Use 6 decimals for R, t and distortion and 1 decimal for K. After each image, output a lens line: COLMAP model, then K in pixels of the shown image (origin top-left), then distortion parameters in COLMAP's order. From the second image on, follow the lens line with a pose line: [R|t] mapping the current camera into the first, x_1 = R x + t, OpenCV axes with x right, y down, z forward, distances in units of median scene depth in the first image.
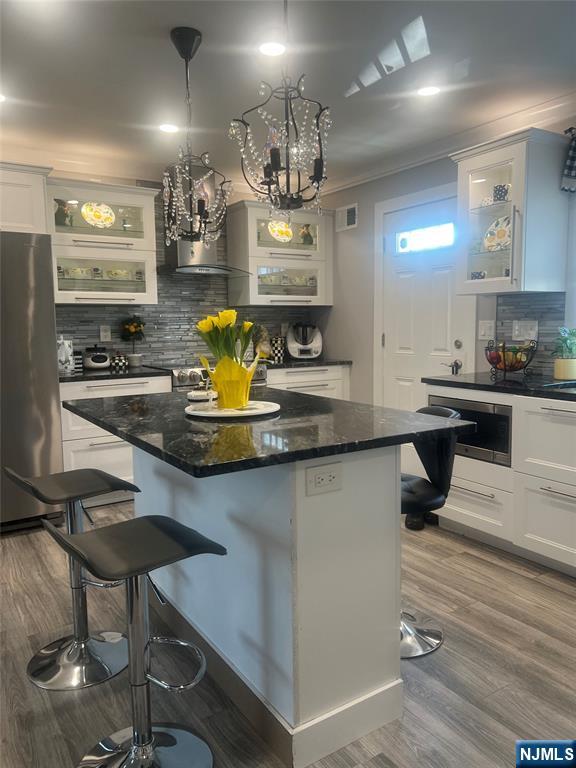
lens RADIAL K [[575.9, 0, 288.0], [0, 575.9, 384.0], [0, 0, 1]] dist [0.067393, -0.081993]
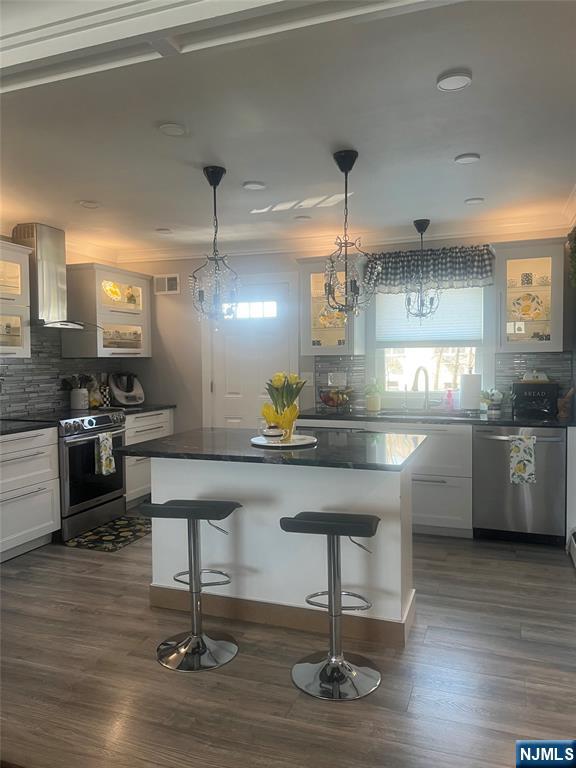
lens RADIAL K [[575.9, 0, 288.0], [0, 575.9, 384.0], [0, 0, 1]] dist [0.067393, -0.081993]
pose [[0.794979, -0.021928, 0.606240, -0.425195], [0.062536, 0.996985, -0.045943, -0.014240], [-0.603405, 0.074436, 0.793953, -0.071847]]
